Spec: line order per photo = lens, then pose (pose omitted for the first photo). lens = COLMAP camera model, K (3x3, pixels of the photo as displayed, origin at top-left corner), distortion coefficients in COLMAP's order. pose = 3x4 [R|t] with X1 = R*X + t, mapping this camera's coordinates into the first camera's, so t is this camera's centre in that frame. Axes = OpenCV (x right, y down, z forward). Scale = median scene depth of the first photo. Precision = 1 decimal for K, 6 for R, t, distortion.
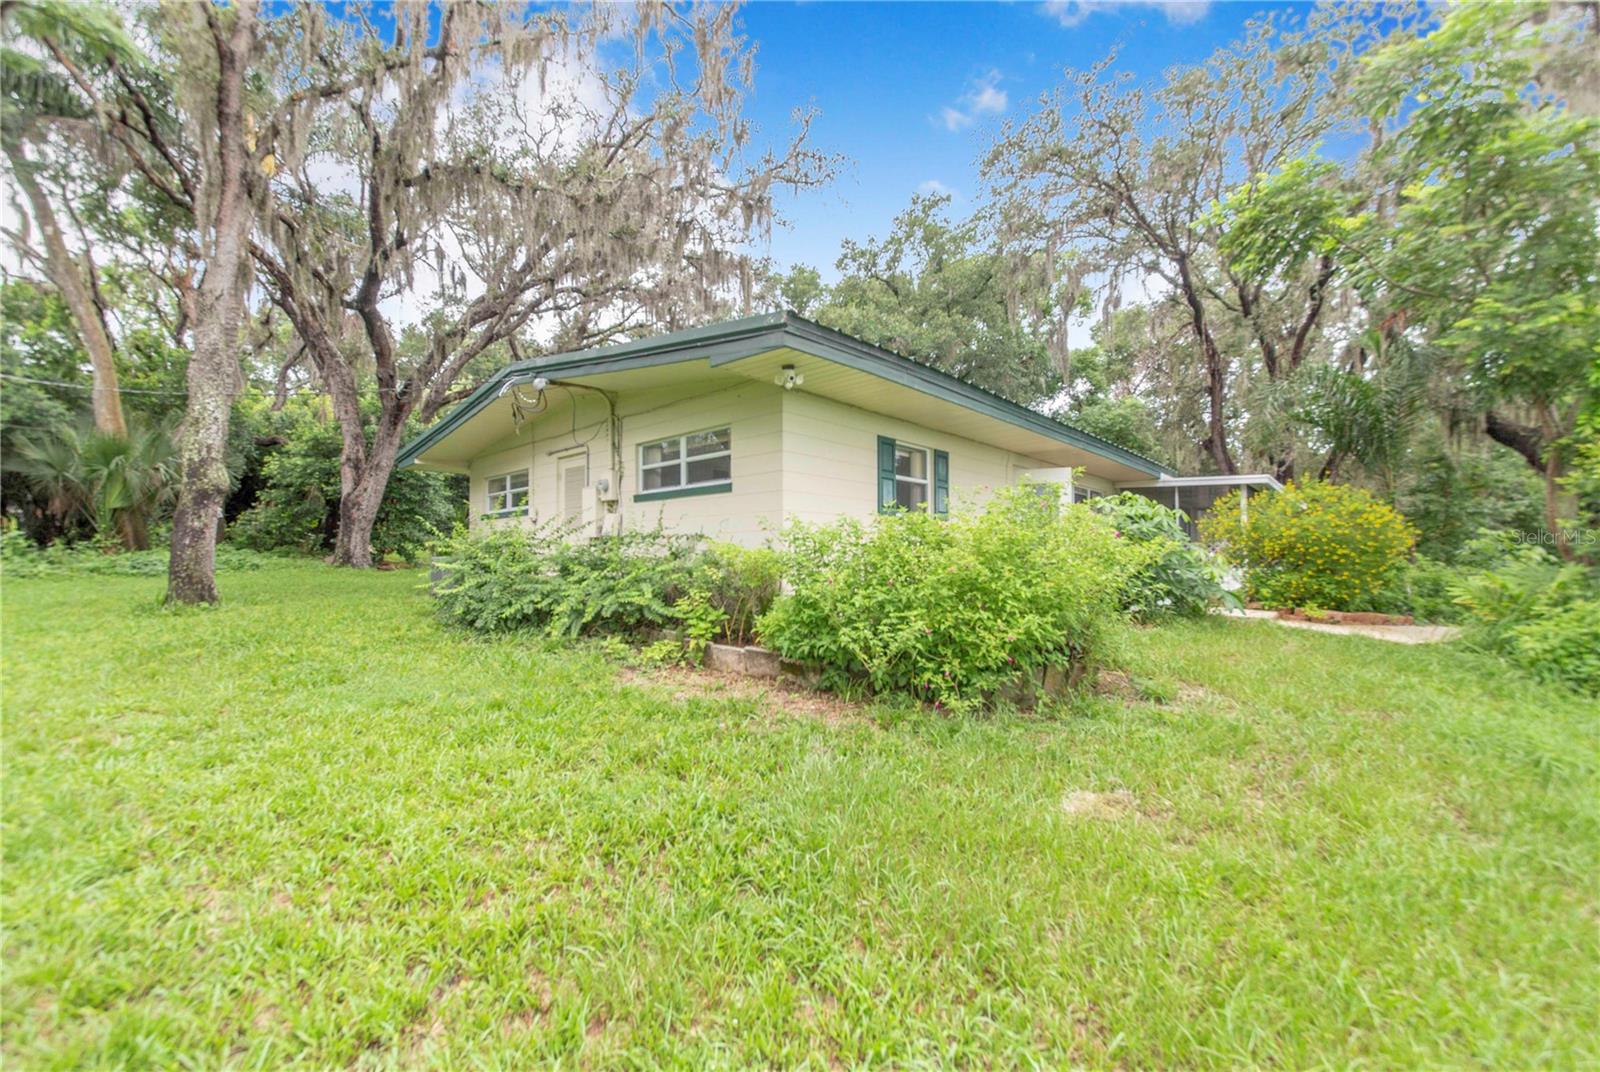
lens RADIAL K [[647.2, 0, 802.1], [0, 647.2, 535.3], [0, 0, 1]] dist [0.010956, -0.004561]
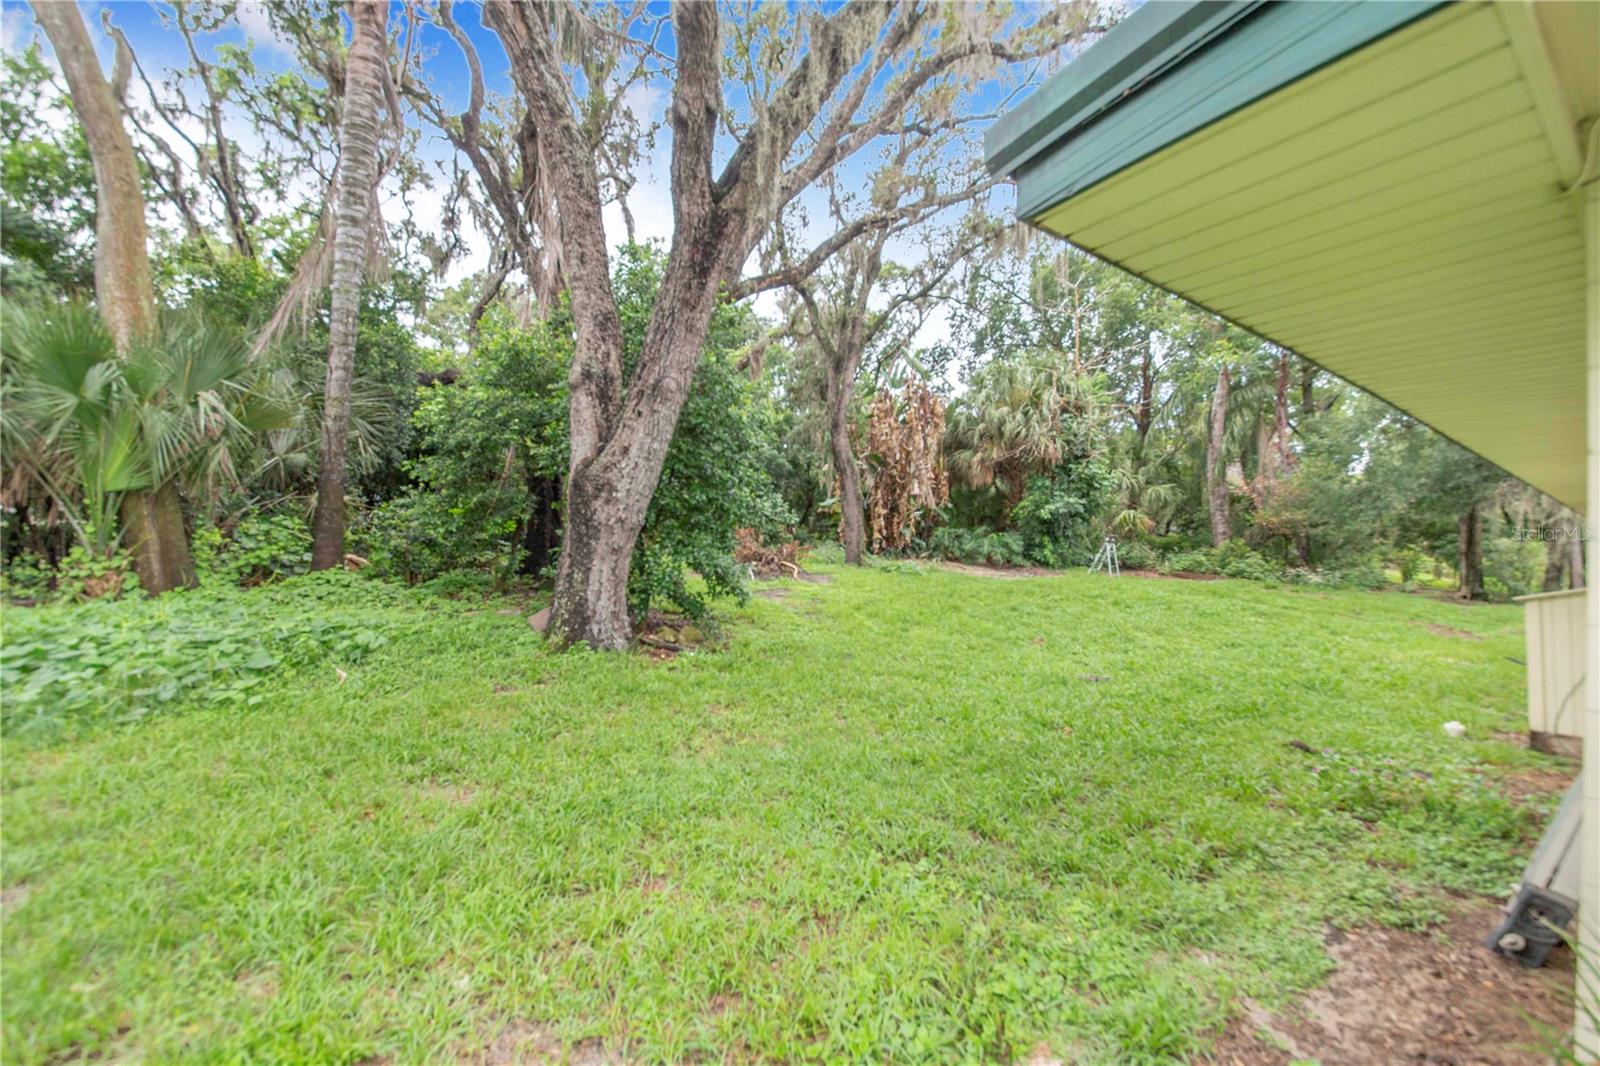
lens RADIAL K [[647.2, 0, 811.0], [0, 647.2, 544.9], [0, 0, 1]] dist [0.010956, -0.004561]
pose [[0.978477, 0.027536, -0.204510, -0.472880], [-0.024033, 0.999519, 0.019594, -0.023071], [0.204951, -0.014257, 0.978668, 0.628867]]
